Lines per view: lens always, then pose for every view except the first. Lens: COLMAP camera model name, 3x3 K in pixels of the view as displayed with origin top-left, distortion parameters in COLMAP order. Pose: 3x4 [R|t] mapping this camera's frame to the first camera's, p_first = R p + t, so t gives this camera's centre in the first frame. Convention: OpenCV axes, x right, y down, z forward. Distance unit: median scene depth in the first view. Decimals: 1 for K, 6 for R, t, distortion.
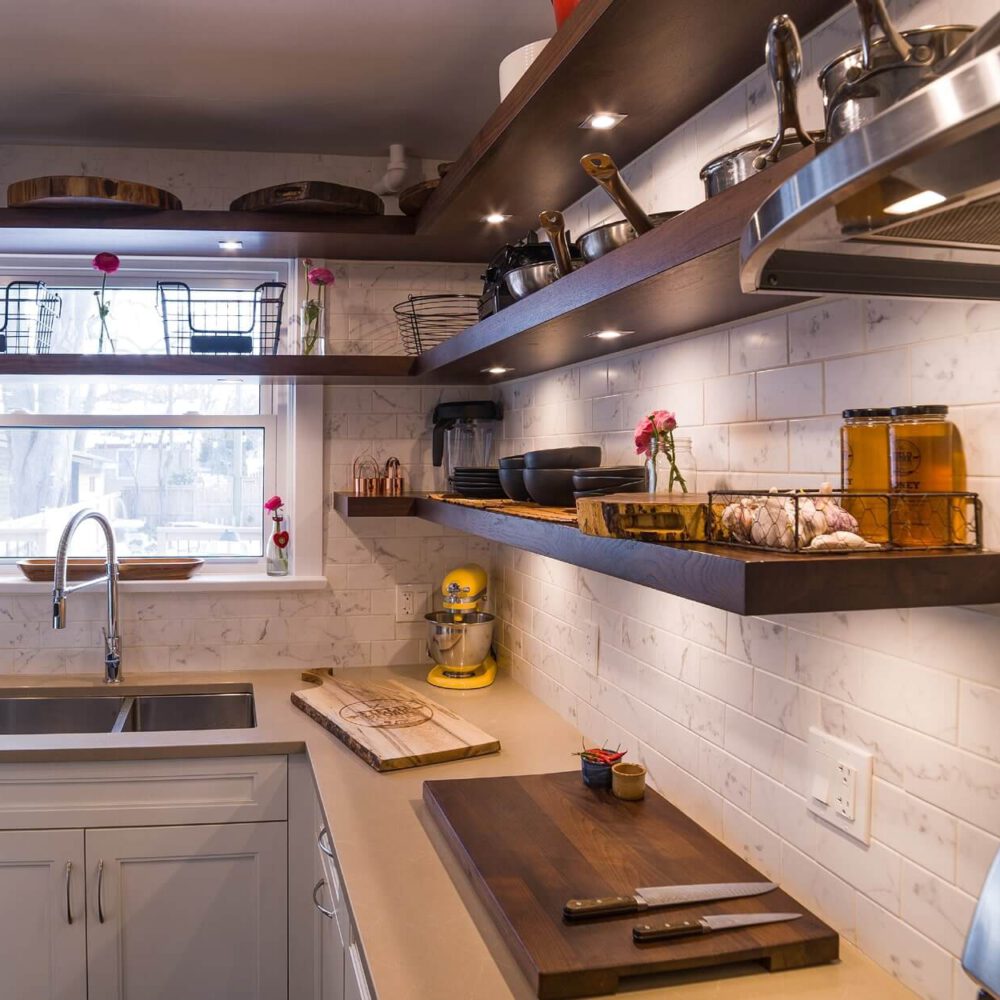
lens RADIAL K [[853.7, 0, 432.8], [0, 853.7, 448.2], [0, 0, 1]] dist [-0.099283, 0.043448]
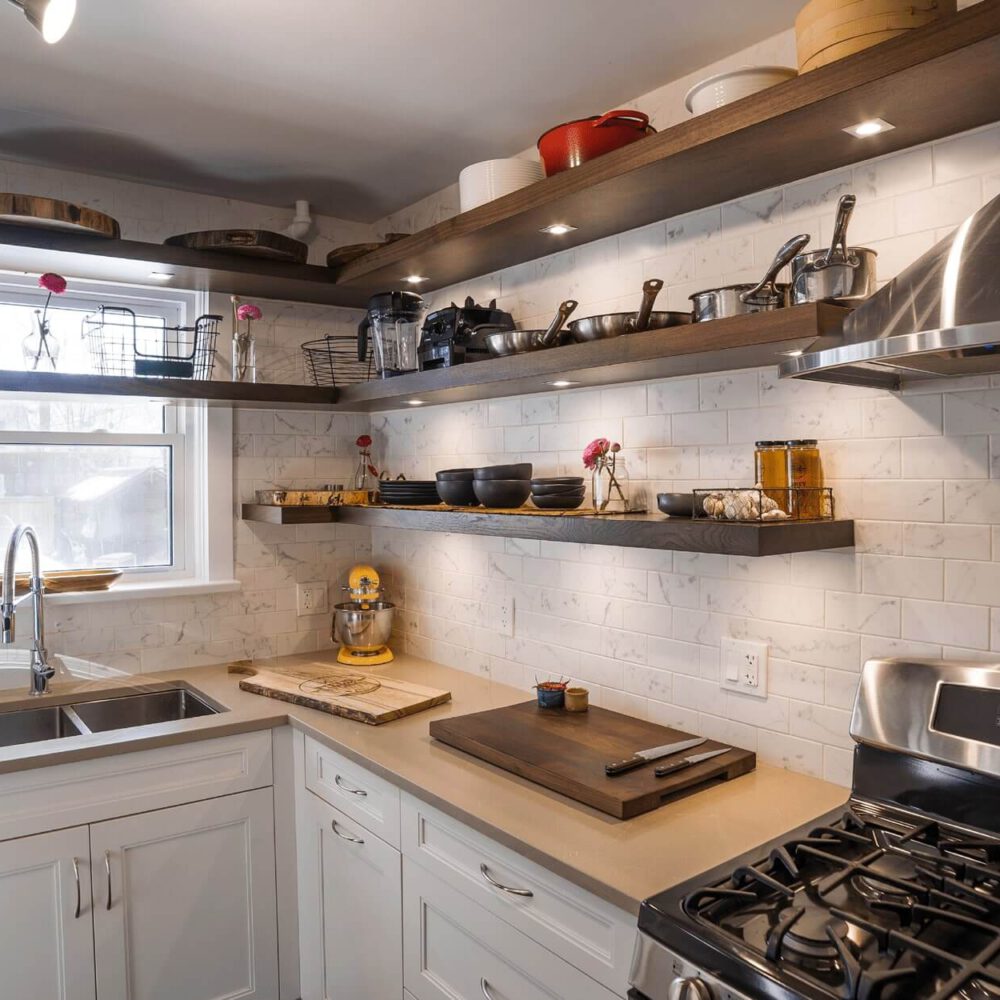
lens RADIAL K [[789.0, 0, 512.0], [0, 789.0, 474.0], [0, 0, 1]] dist [-0.126147, 0.063829]
pose [[0.887541, -0.002444, 0.460722, -0.319622], [-0.001106, 0.999972, 0.007436, 0.004783], [-0.460727, -0.007109, 0.887513, -0.080480]]
